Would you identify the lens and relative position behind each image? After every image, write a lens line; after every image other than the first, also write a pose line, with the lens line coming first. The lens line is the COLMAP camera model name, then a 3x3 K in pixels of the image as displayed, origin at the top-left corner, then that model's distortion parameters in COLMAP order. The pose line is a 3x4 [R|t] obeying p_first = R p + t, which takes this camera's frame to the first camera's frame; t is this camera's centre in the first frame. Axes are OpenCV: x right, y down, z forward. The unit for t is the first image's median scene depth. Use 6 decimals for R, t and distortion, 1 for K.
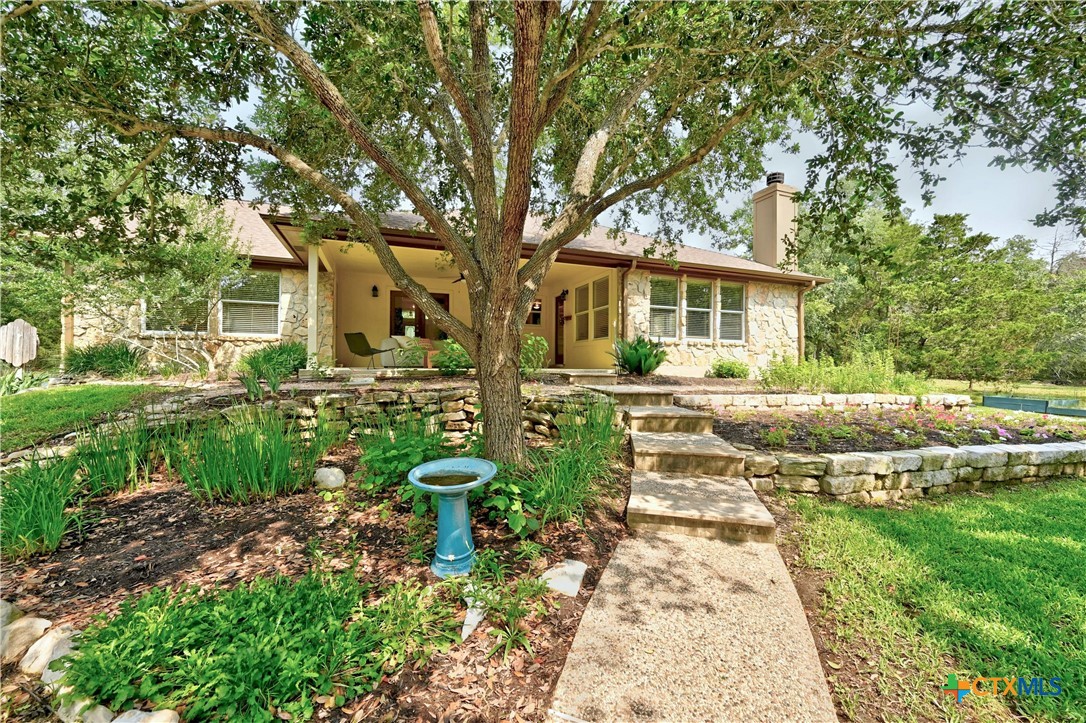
lens RADIAL K [[436.1, 0, 542.6], [0, 436.1, 363.3], [0, 0, 1]] dist [0.001885, -0.000052]
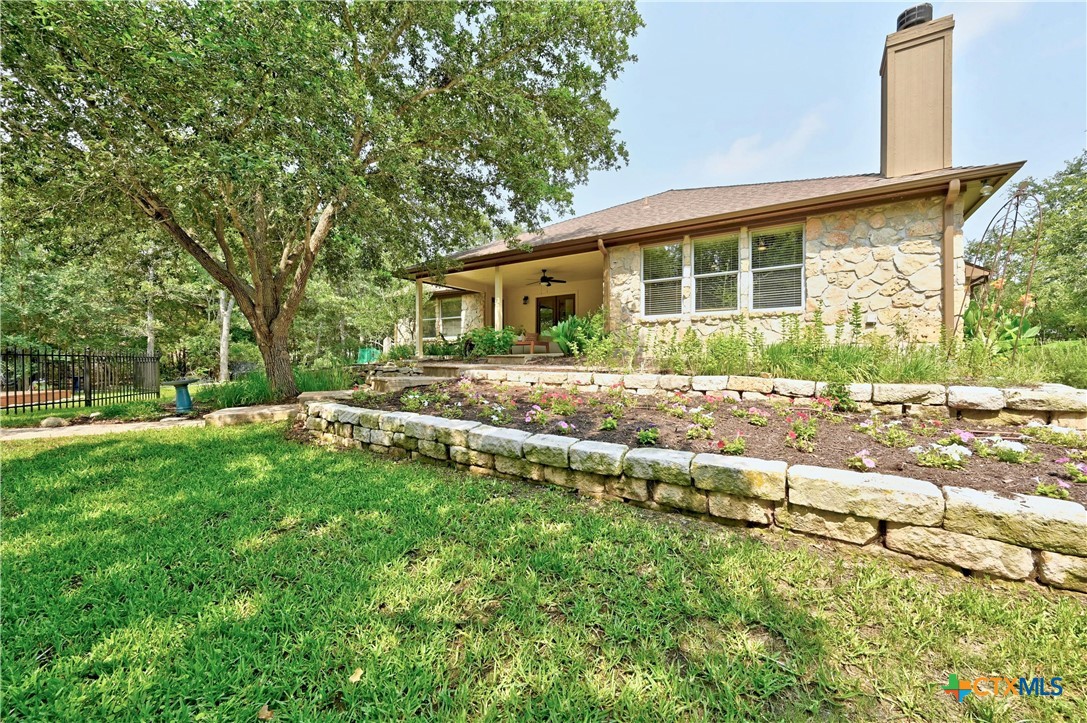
lens RADIAL K [[436.5, 0, 542.9], [0, 436.5, 362.5], [0, 0, 1]] dist [0.001885, -0.000052]
pose [[0.580762, -0.007532, -0.814039, 0.811880], [0.010099, 0.999947, -0.002047, 0.033932], [0.814011, -0.007032, 0.580807, 0.285243]]
